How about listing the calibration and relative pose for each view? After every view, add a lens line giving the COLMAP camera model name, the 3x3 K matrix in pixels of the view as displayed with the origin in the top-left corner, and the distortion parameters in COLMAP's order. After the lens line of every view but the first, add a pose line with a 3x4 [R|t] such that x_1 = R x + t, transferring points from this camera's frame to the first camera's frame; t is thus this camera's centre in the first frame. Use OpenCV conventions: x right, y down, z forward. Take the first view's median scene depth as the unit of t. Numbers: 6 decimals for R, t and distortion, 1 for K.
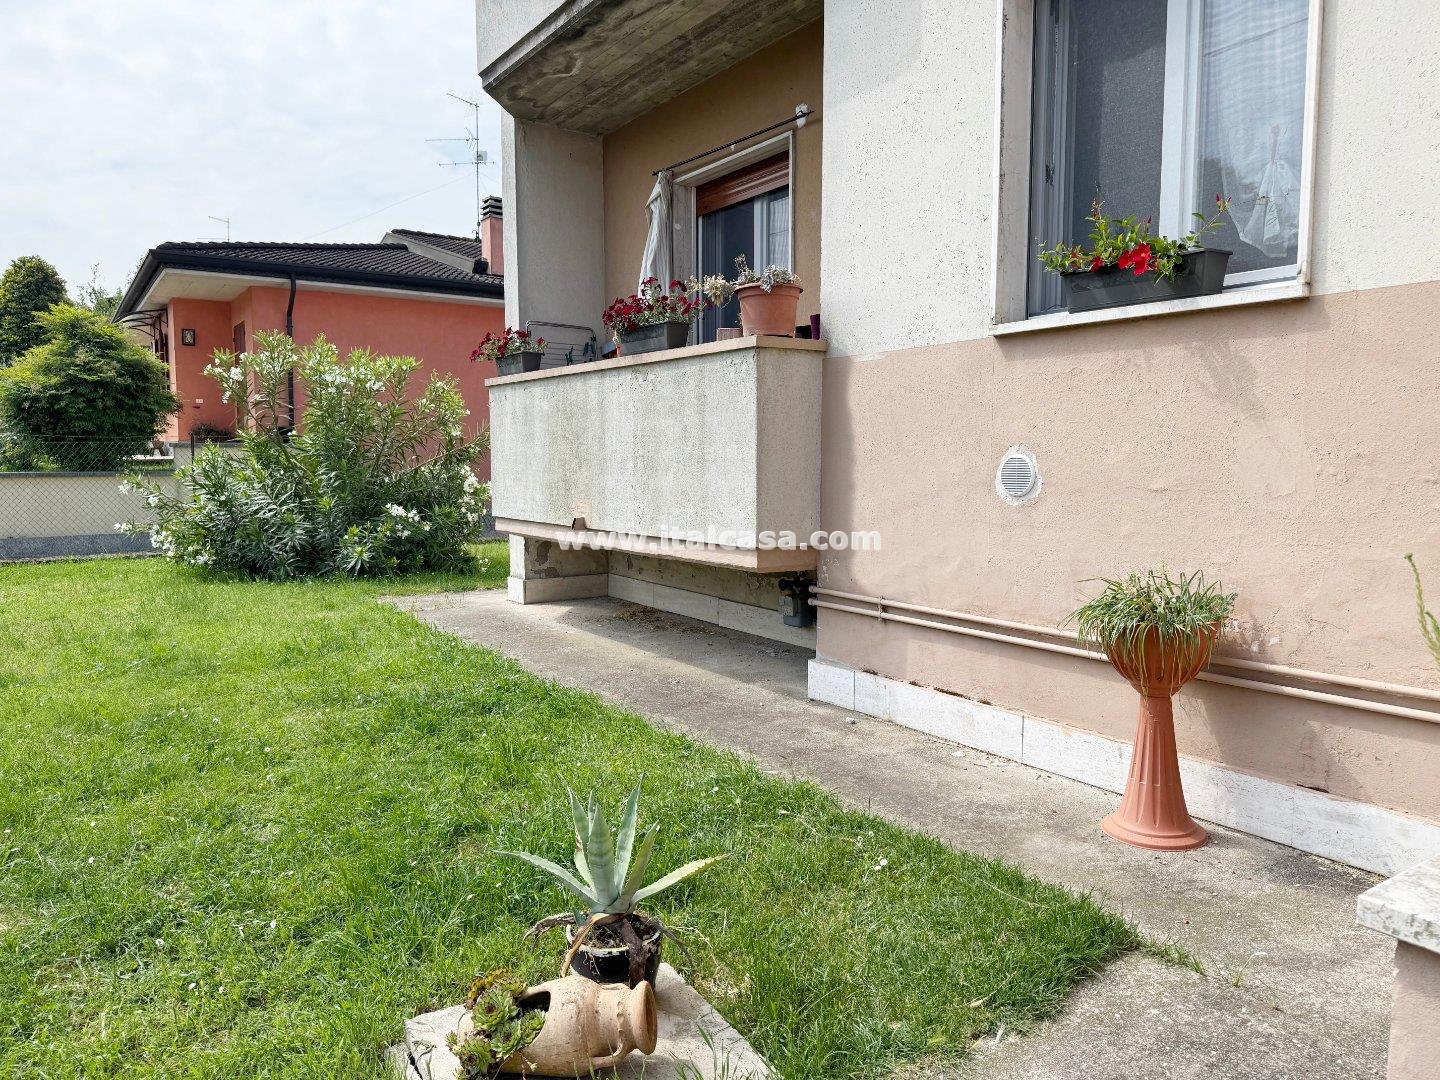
lens RADIAL K [[1007.0, 0, 719.0], [0, 1007.0, 536.6], [0, 0, 1]] dist [0.062056, -0.077552]
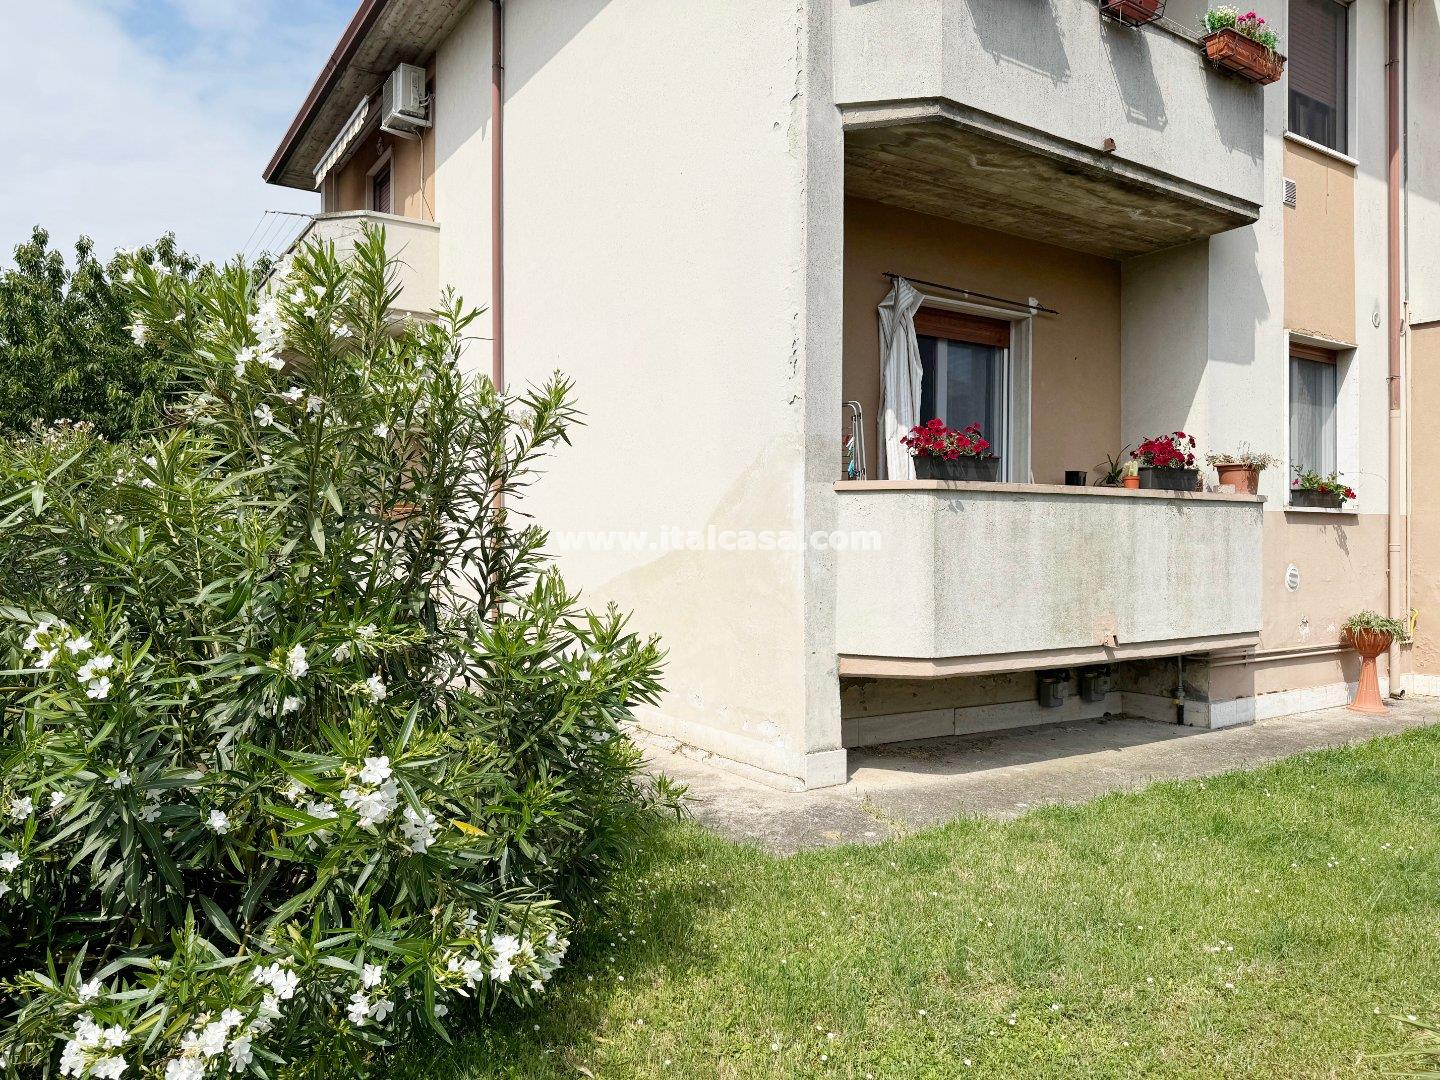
lens RADIAL K [[1007.0, 0, 718.9], [0, 1007.0, 544.6], [0, 0, 1]] dist [0.062056, -0.077552]
pose [[0.020720, 0.005769, 0.999769, -1.205710], [0.079534, 0.996805, -0.007400, -0.135802], [-0.996617, 0.079669, 0.020195, 1.390254]]
